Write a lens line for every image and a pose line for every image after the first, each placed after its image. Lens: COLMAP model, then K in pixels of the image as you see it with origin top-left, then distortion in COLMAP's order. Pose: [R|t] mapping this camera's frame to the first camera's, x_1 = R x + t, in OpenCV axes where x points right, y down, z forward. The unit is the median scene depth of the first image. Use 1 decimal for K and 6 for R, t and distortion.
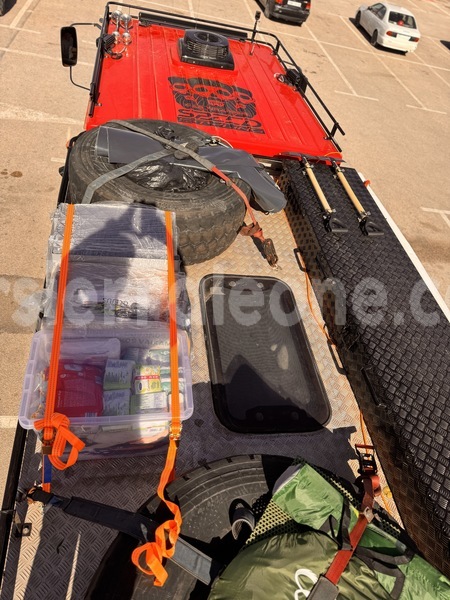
lens RADIAL K [[418.7, 0, 221.7], [0, 418.7, 299.0], [0, 0, 1]] dist [0.050687, -0.063608]
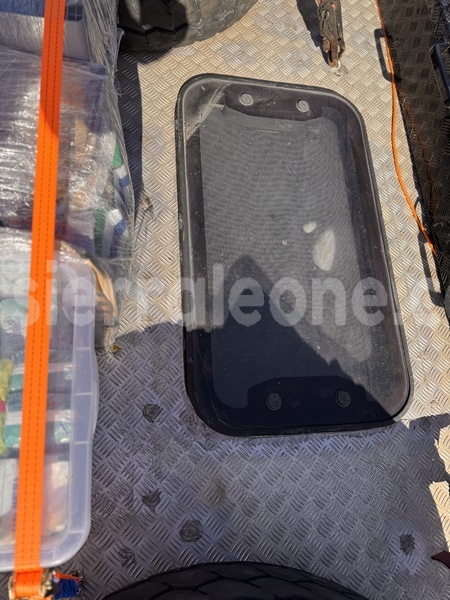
lens RADIAL K [[418.7, 0, 221.7], [0, 418.7, 299.0], [0, 0, 1]] dist [0.050687, -0.063608]
pose [[0.997371, 0.072006, -0.008175, 0.018212], [-0.062100, 0.907365, 0.415732, -0.030153], [0.037353, -0.414131, 0.909451, 0.482940]]
